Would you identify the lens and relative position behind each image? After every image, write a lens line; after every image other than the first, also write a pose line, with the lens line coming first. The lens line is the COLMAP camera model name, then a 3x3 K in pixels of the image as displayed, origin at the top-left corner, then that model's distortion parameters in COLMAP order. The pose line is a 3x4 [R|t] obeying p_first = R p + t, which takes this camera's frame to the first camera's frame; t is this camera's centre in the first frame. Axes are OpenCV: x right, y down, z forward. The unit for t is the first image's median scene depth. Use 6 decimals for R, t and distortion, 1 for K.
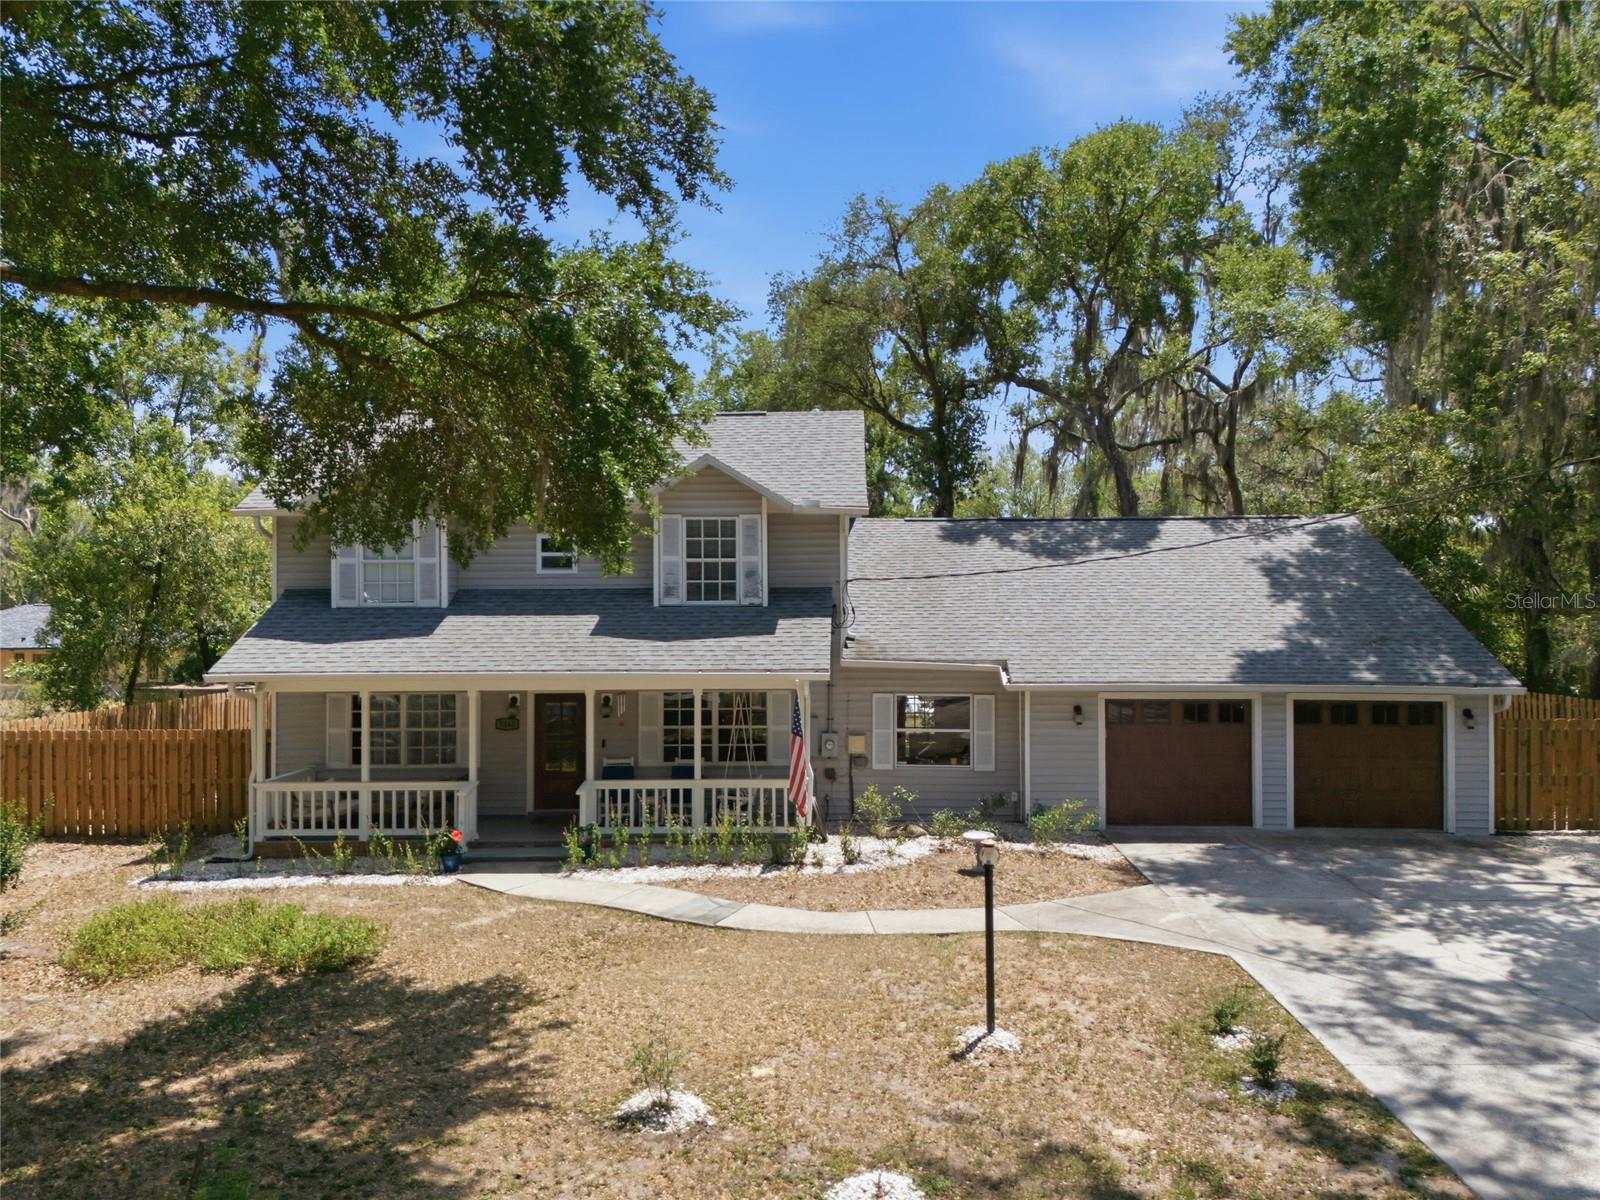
lens RADIAL K [[1145.7, 0, 800.0], [0, 1145.7, 600.0], [0, 0, 1]] dist [0.087538, -0.069001]
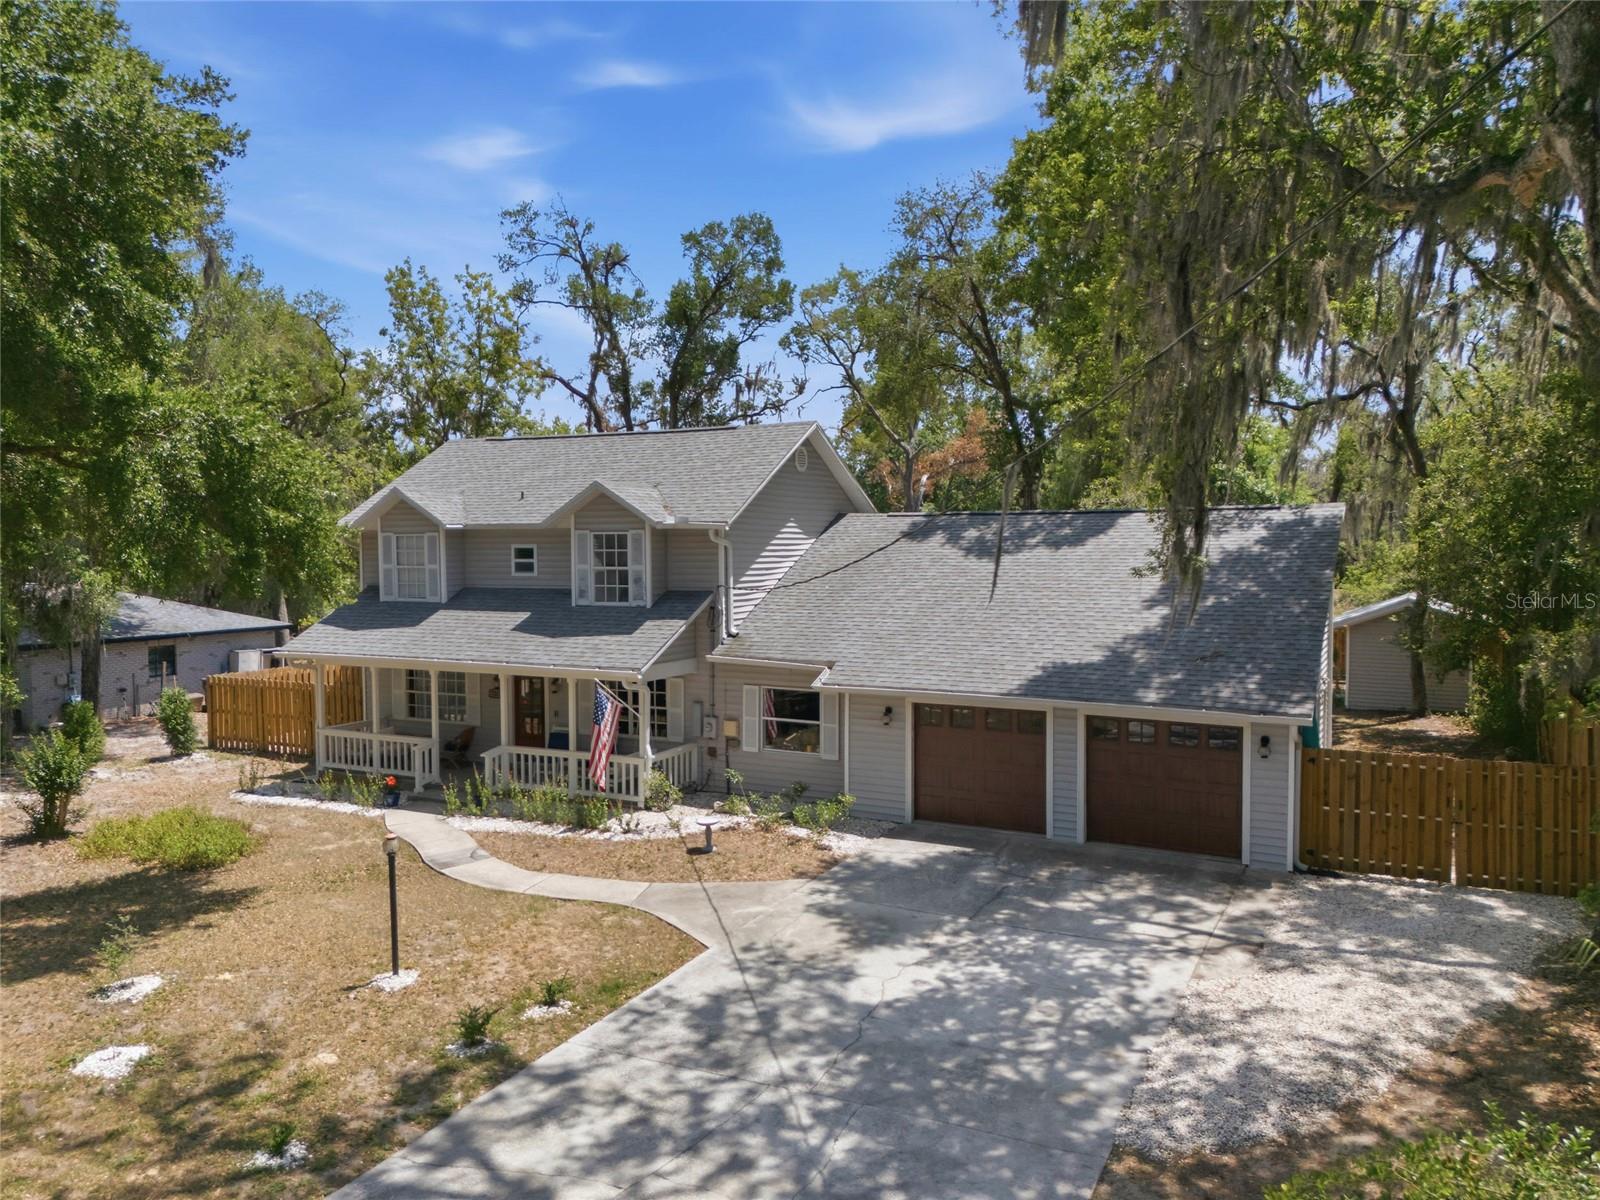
lens RADIAL K [[1145.7, 0, 800.0], [0, 1145.7, 600.0], [0, 0, 1]] dist [0.087538, -0.069001]
pose [[0.895025, 0.019774, -0.445577, 0.894489], [0.011506, 0.997661, 0.067387, -0.113170], [0.445867, -0.065440, 0.892704, 0.022473]]
